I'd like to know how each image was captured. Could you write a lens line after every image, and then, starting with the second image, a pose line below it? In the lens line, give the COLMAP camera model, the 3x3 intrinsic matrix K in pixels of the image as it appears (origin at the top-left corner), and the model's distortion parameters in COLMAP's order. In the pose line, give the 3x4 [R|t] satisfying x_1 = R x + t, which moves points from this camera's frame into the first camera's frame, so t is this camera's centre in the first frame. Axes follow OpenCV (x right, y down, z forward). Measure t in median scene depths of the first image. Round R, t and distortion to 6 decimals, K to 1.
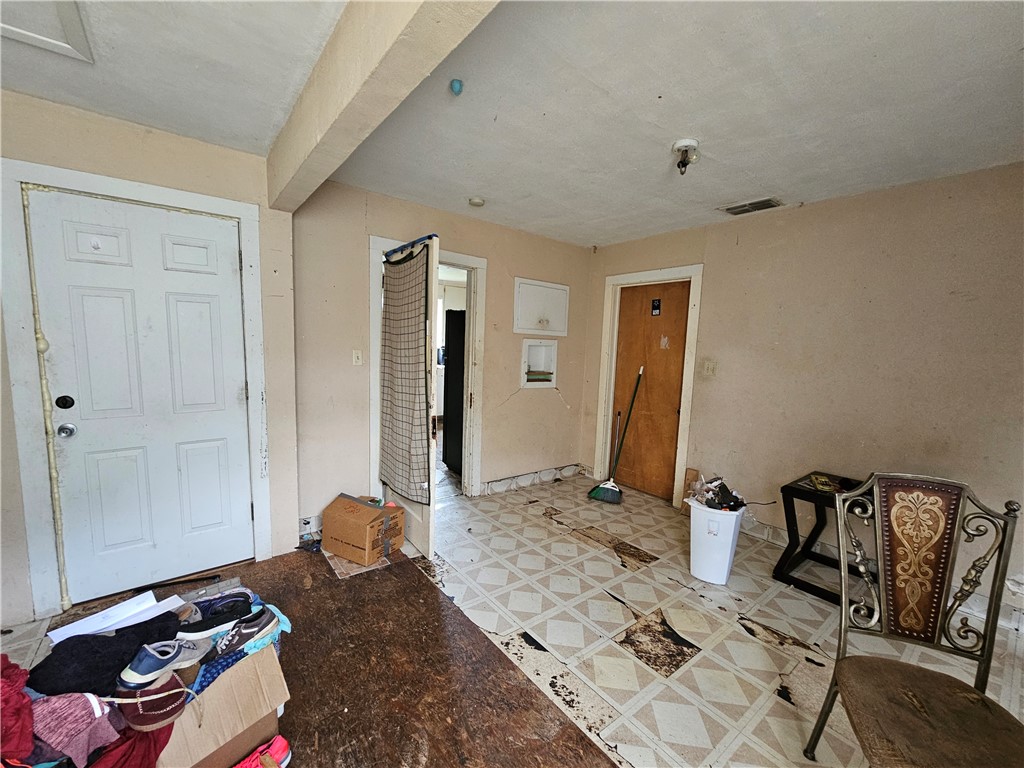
lens RADIAL K [[416.3, 0, 510.7], [0, 416.3, 389.6], [0, 0, 1]] dist [-0.006333, 0.002186]
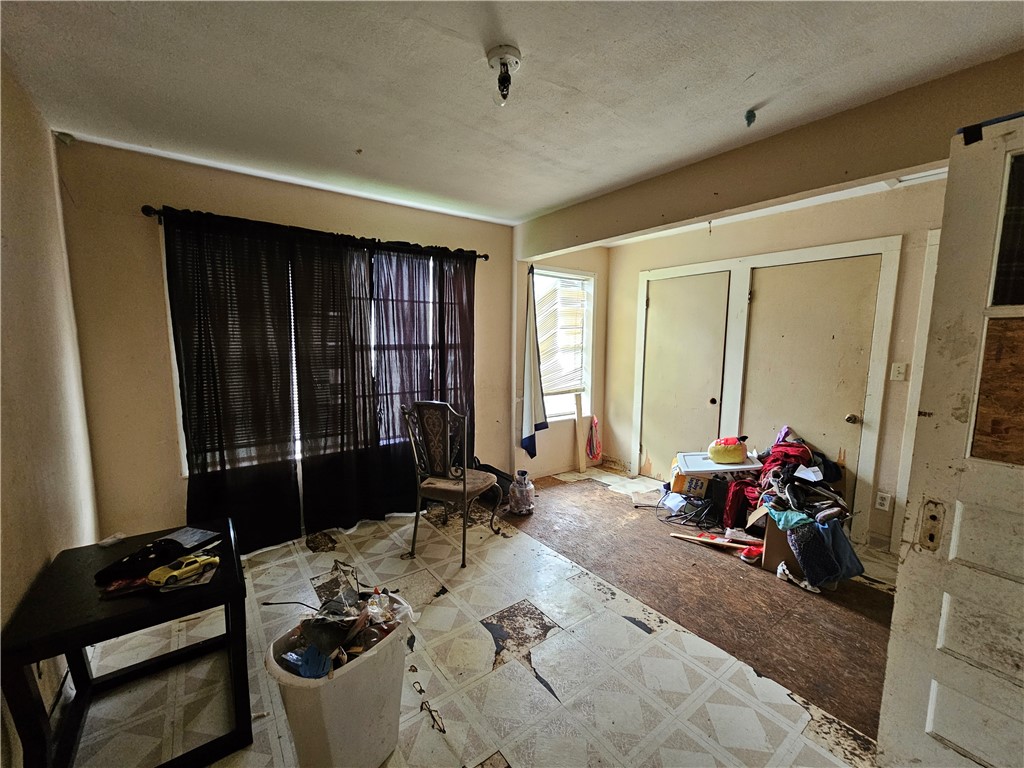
lens RADIAL K [[416.3, 0, 511.8], [0, 416.3, 386.5], [0, 0, 1]] dist [-0.006333, 0.002186]
pose [[-0.999067, -0.040823, 0.014062, 0.380893], [-0.036439, 0.971893, 0.232586, -0.211829], [-0.023161, 0.231857, -0.972474, 1.873003]]
